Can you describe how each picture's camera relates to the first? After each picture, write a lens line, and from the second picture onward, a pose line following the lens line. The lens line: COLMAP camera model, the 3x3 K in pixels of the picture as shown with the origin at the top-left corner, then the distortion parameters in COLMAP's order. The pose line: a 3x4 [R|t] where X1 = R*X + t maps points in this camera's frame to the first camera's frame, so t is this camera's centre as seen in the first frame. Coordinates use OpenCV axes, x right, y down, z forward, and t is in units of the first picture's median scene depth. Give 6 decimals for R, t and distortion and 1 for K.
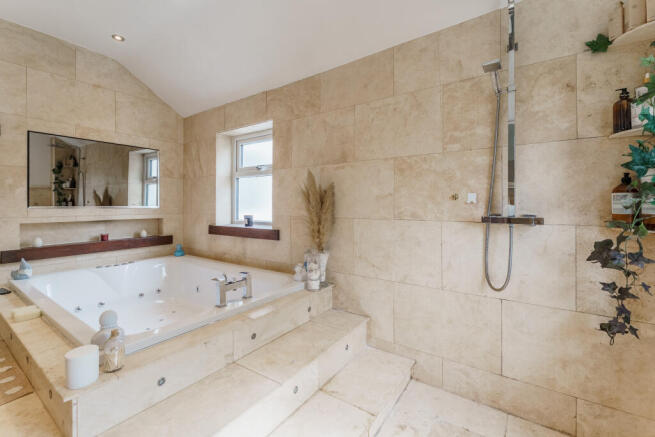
lens RADIAL K [[282.2, 0, 328.3], [0, 282.2, 203.7], [0, 0, 1]] dist [-0.001576, -0.000112]
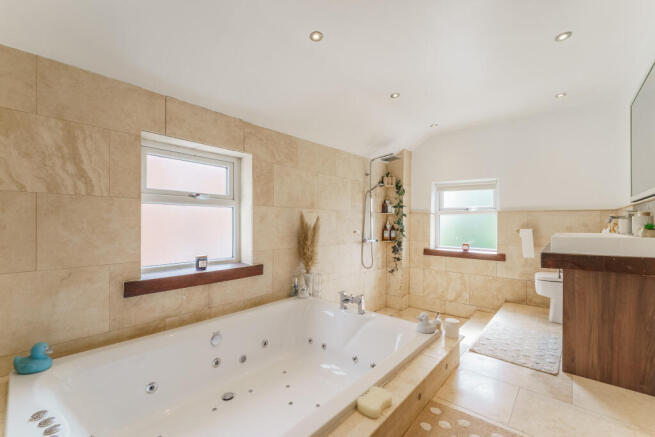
lens RADIAL K [[281.5, 0, 327.5], [0, 281.5, 218.5], [0, 0, 1]] dist [-0.000009, 0.000056]
pose [[0.108274, 0.023186, 0.993851, -1.197070], [-0.000972, 0.999730, -0.023218, -0.052427], [-0.994121, 0.001548, 0.108267, 0.658217]]
